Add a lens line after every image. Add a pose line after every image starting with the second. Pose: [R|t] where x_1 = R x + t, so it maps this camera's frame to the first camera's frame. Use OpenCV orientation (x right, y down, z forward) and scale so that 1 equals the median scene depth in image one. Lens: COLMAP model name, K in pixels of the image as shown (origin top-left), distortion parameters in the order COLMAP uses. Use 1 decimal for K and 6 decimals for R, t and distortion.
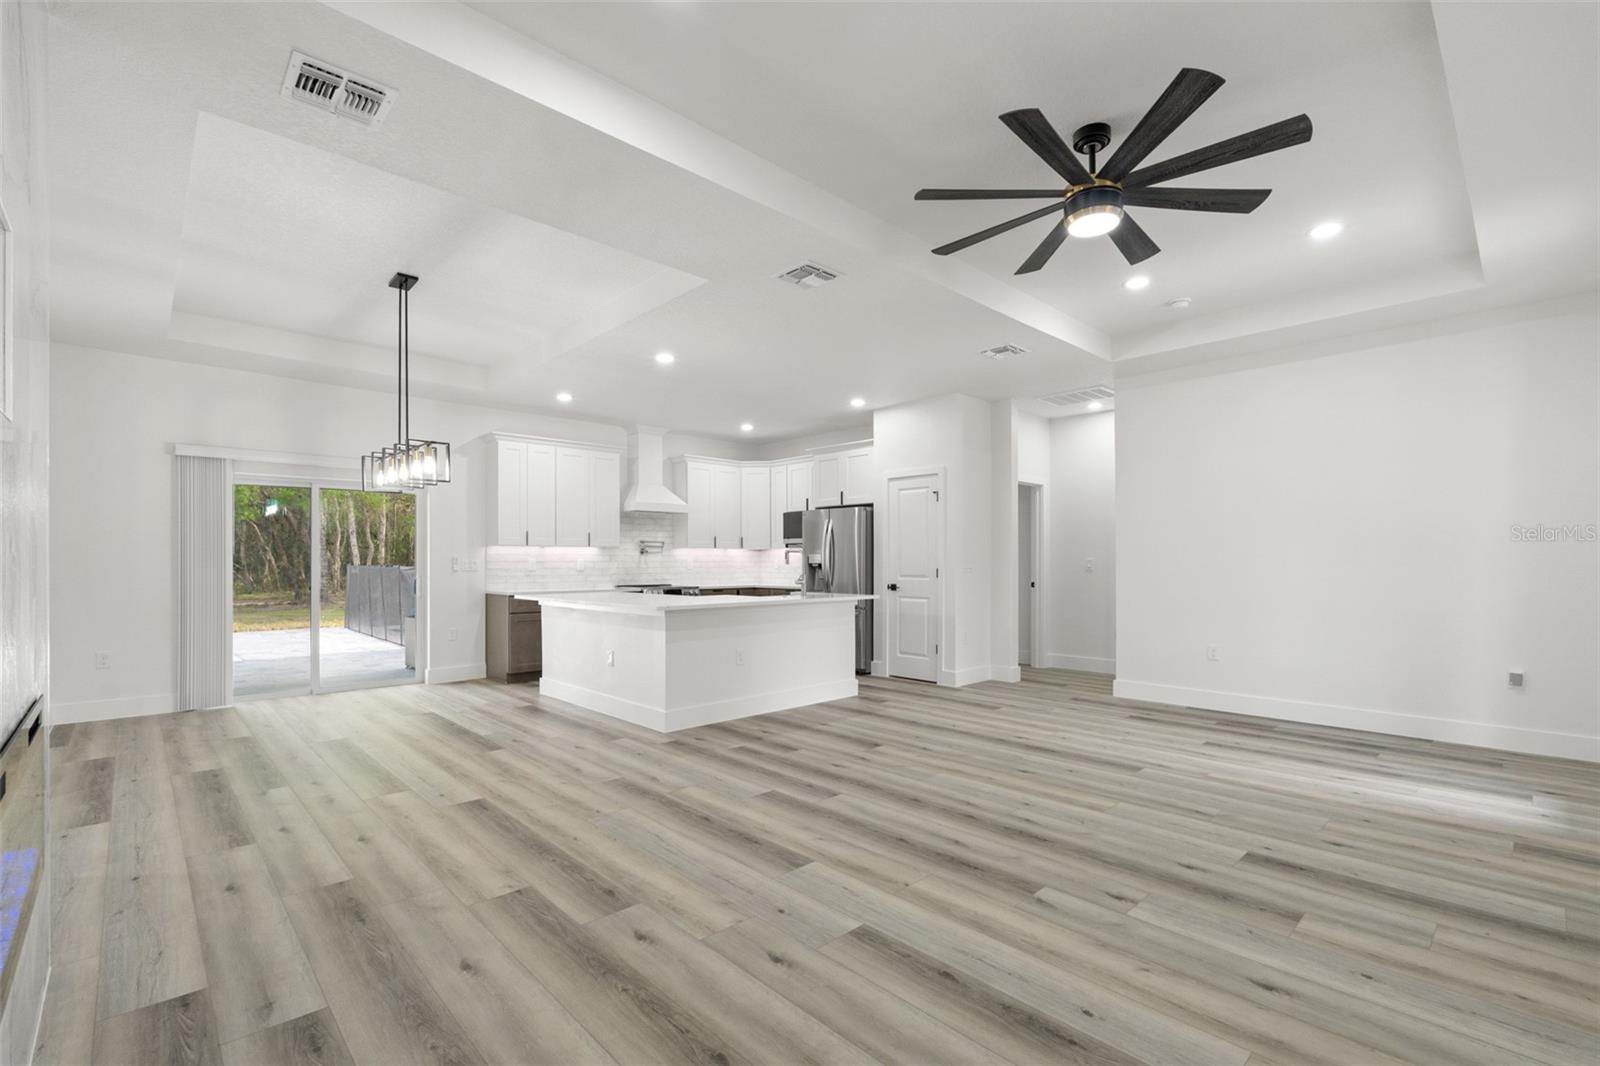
lens RADIAL K [[707.2, 0, 800.6], [0, 707.2, 558.7], [0, 0, 1]] dist [-0.003019, 0.000107]
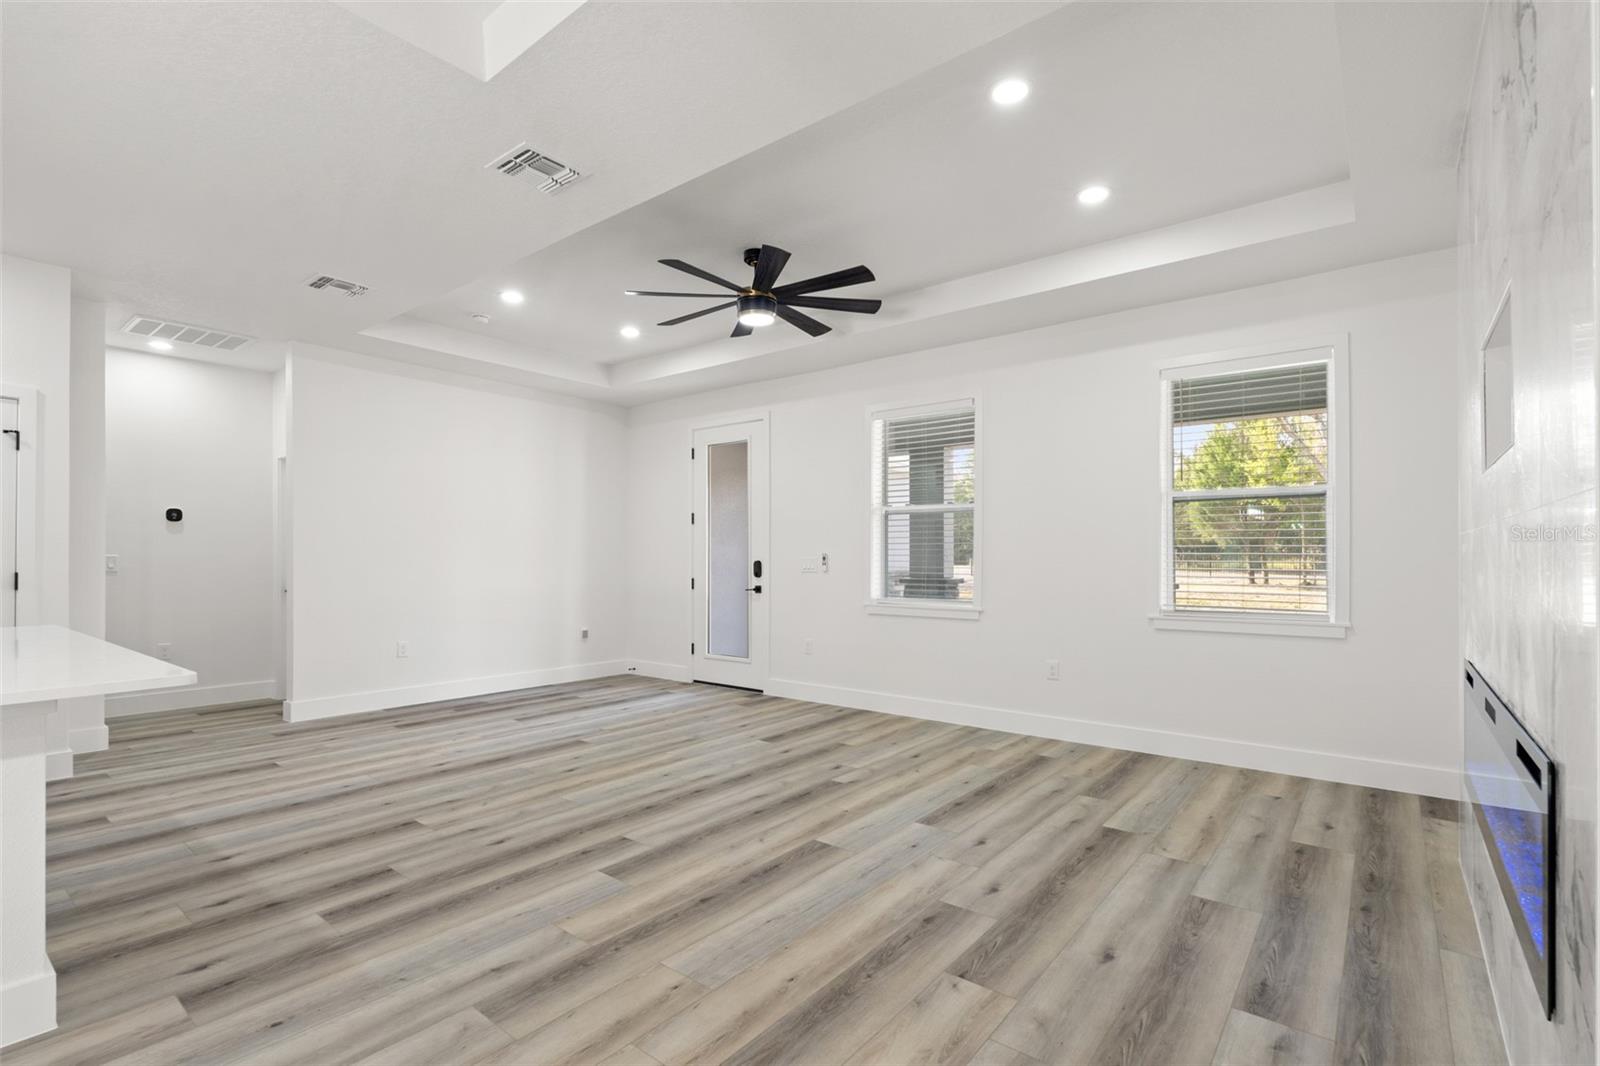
lens RADIAL K [[736.3, 0, 798.3], [0, 736.3, 554.8], [0, 0, 1]] dist [-0.004515, -0.000109]
pose [[-0.135944, 0.005997, 0.990698, -0.675241], [-0.006123, 0.999957, -0.006893, 0.000933], [-0.990698, -0.007004, -0.135902, 0.730649]]
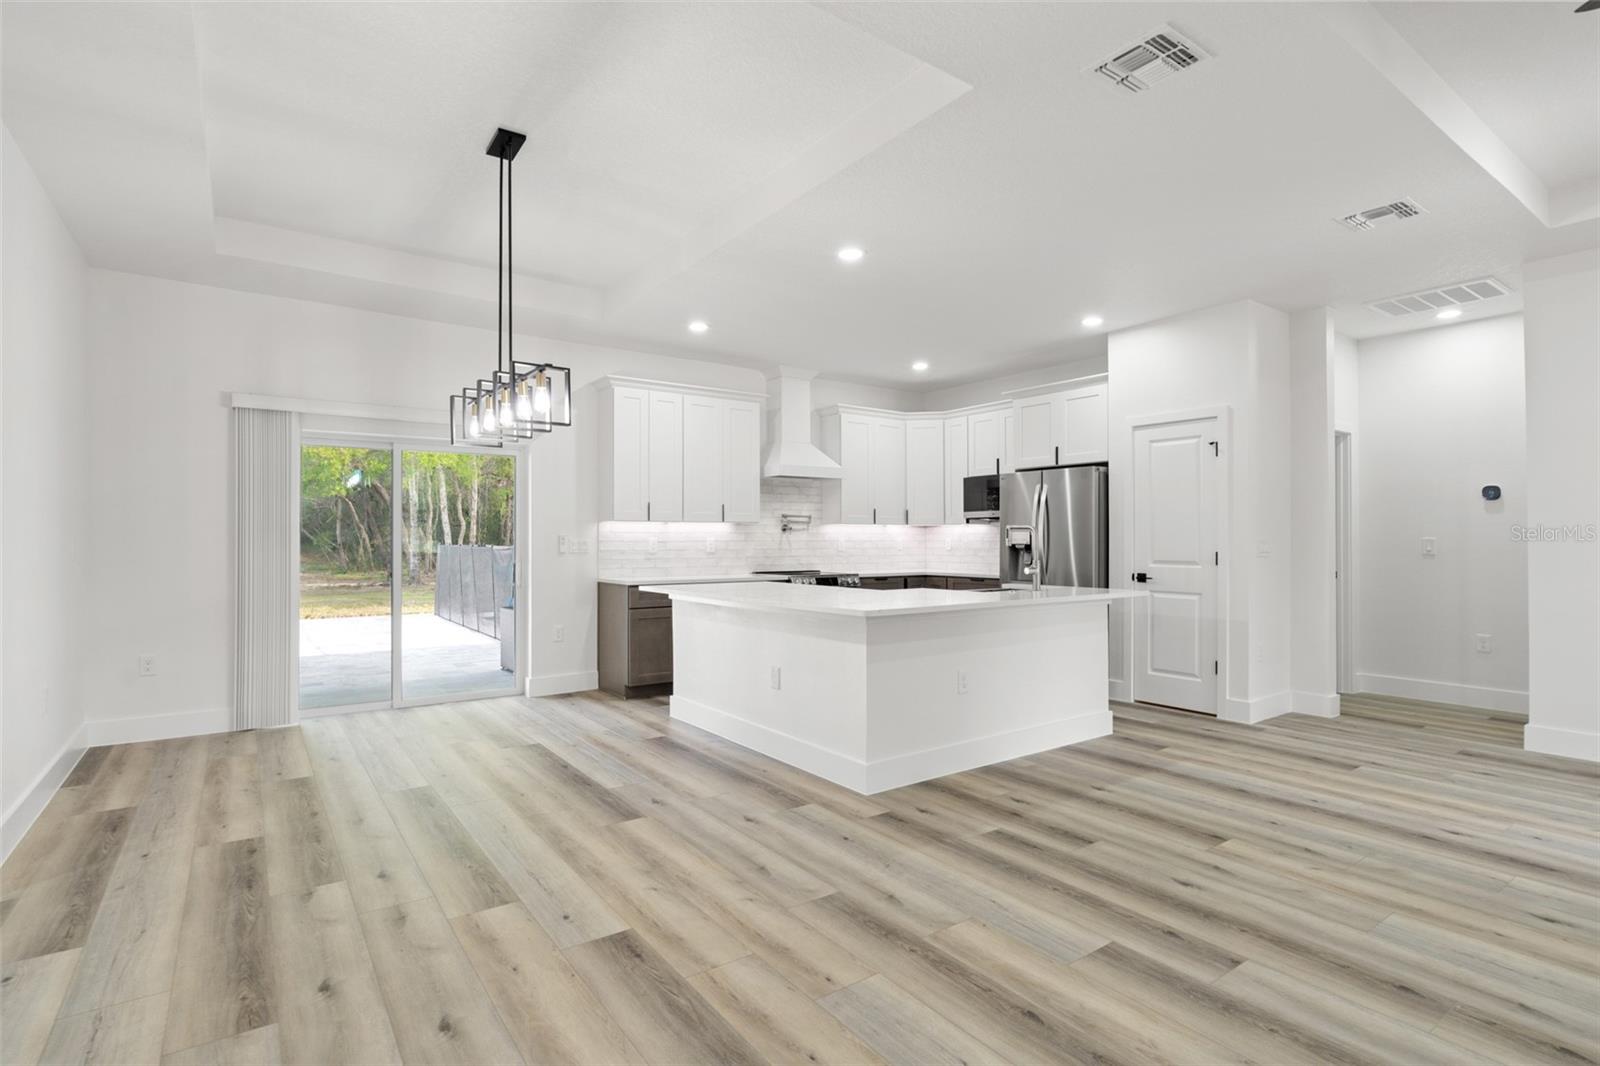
lens RADIAL K [[779.3, 0, 800.0], [0, 779.3, 533.0], [0, 0, 1]] dist [-0.001521, -0.000047]
pose [[0.990535, -0.000483, -0.137262, -0.165244], [-0.000208, 0.999987, -0.005017, -0.001415], [0.137263, 0.004998, 0.990522, 0.272707]]
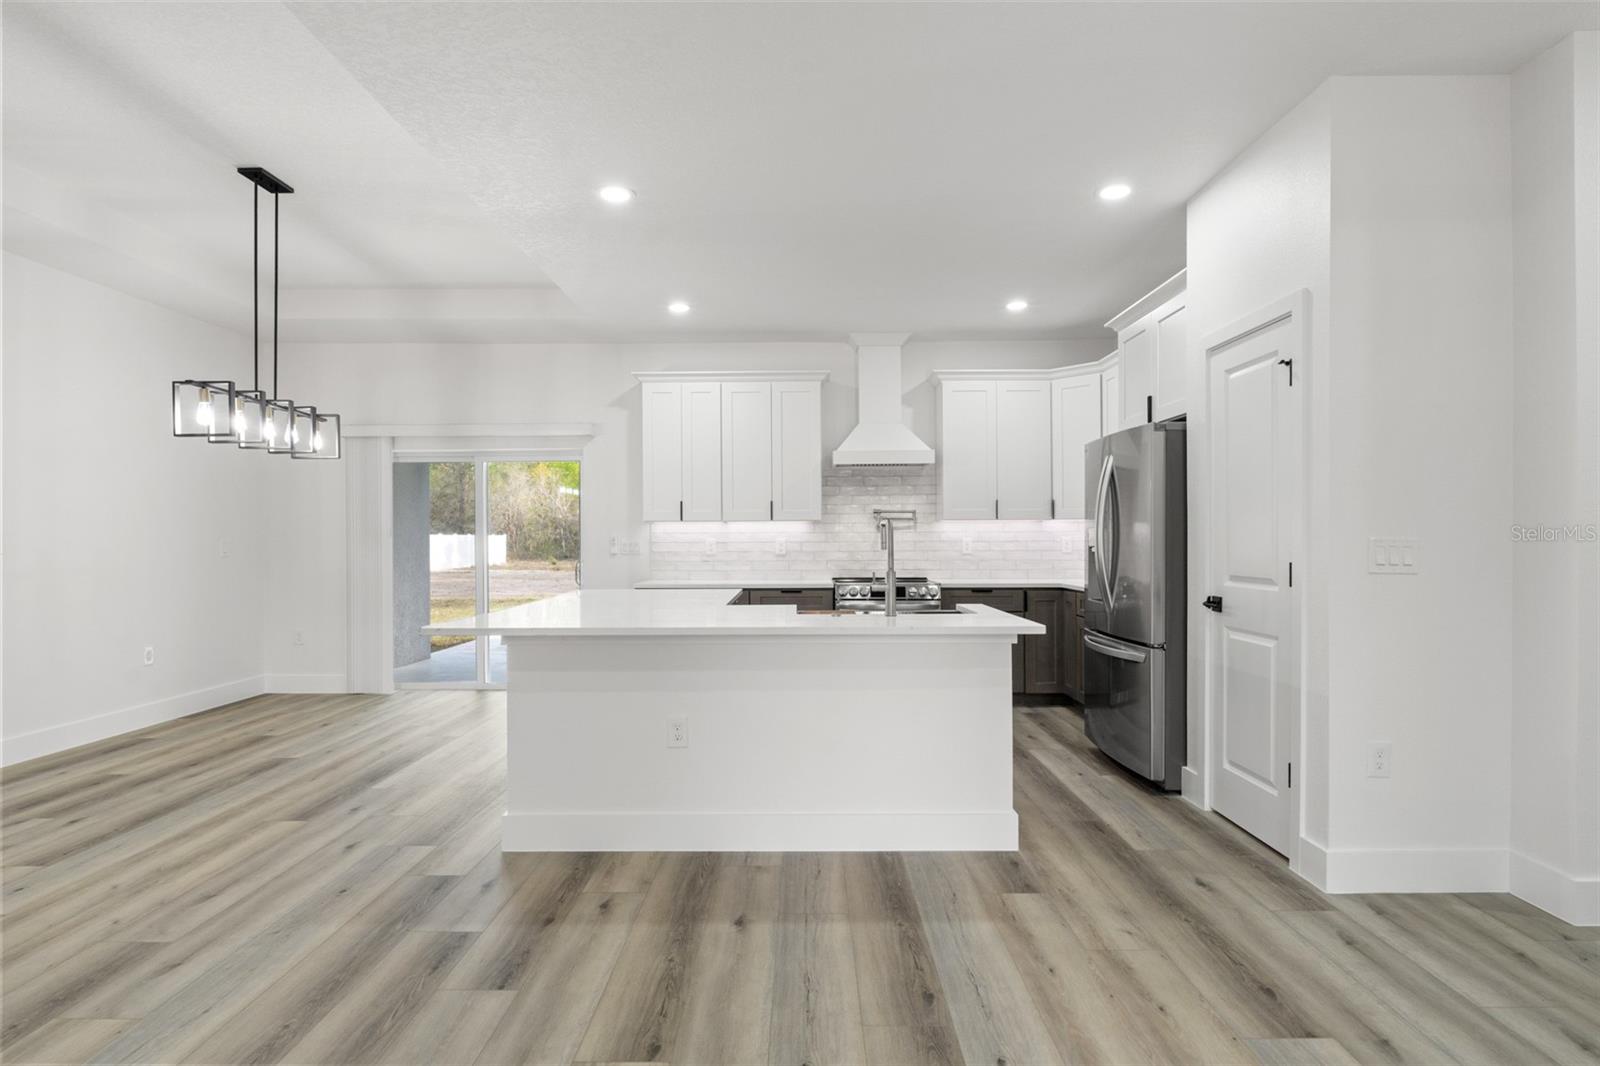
lens RADIAL K [[810.4, 0, 800.0], [0, 810.4, 533.0], [0, 0, 1]] dist [-0.000262, -0.001170]
pose [[0.718853, -0.007387, -0.695123, 0.462260], [0.005511, 0.999973, -0.004928, -0.001596], [0.695141, -0.000288, 0.718874, 0.764253]]
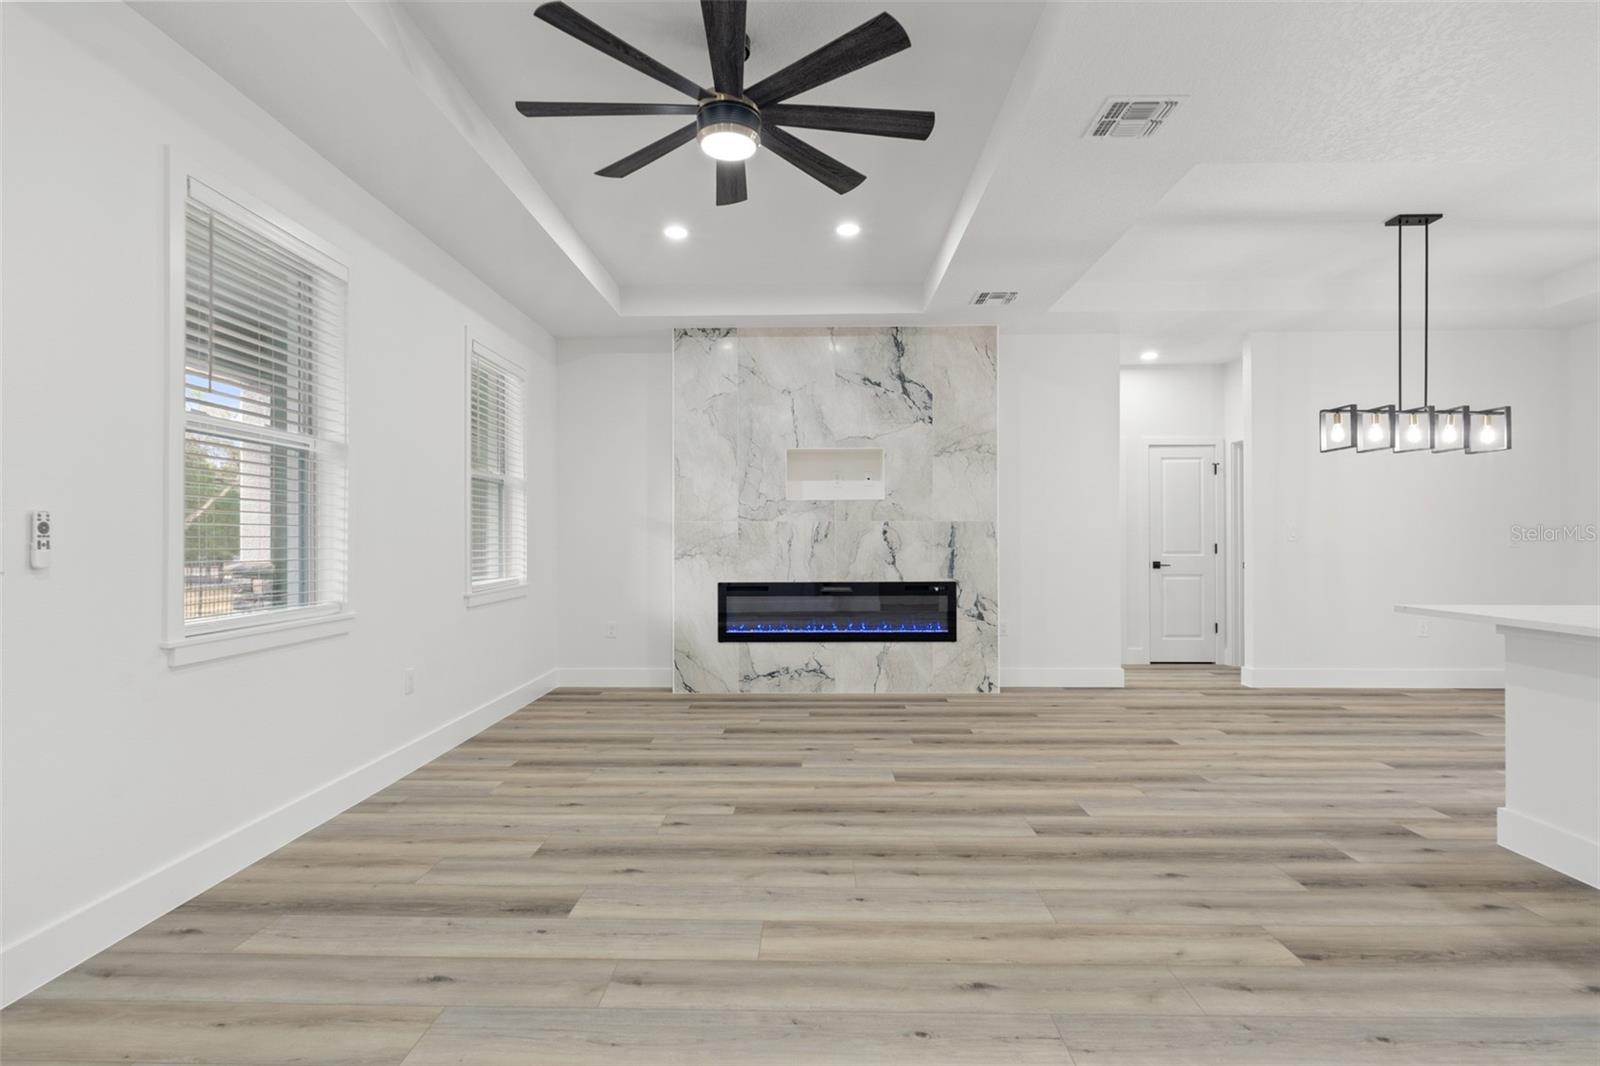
lens RADIAL K [[779.3, 0, 800.0], [0, 779.3, 533.0], [0, 0, 1]] dist [-0.001521, -0.000047]
pose [[-0.702651, -0.003904, -0.711524, 0.675565], [0.004562, 0.999940, -0.009991, 0.008538], [0.711520, -0.010266, -0.702591, 1.132557]]
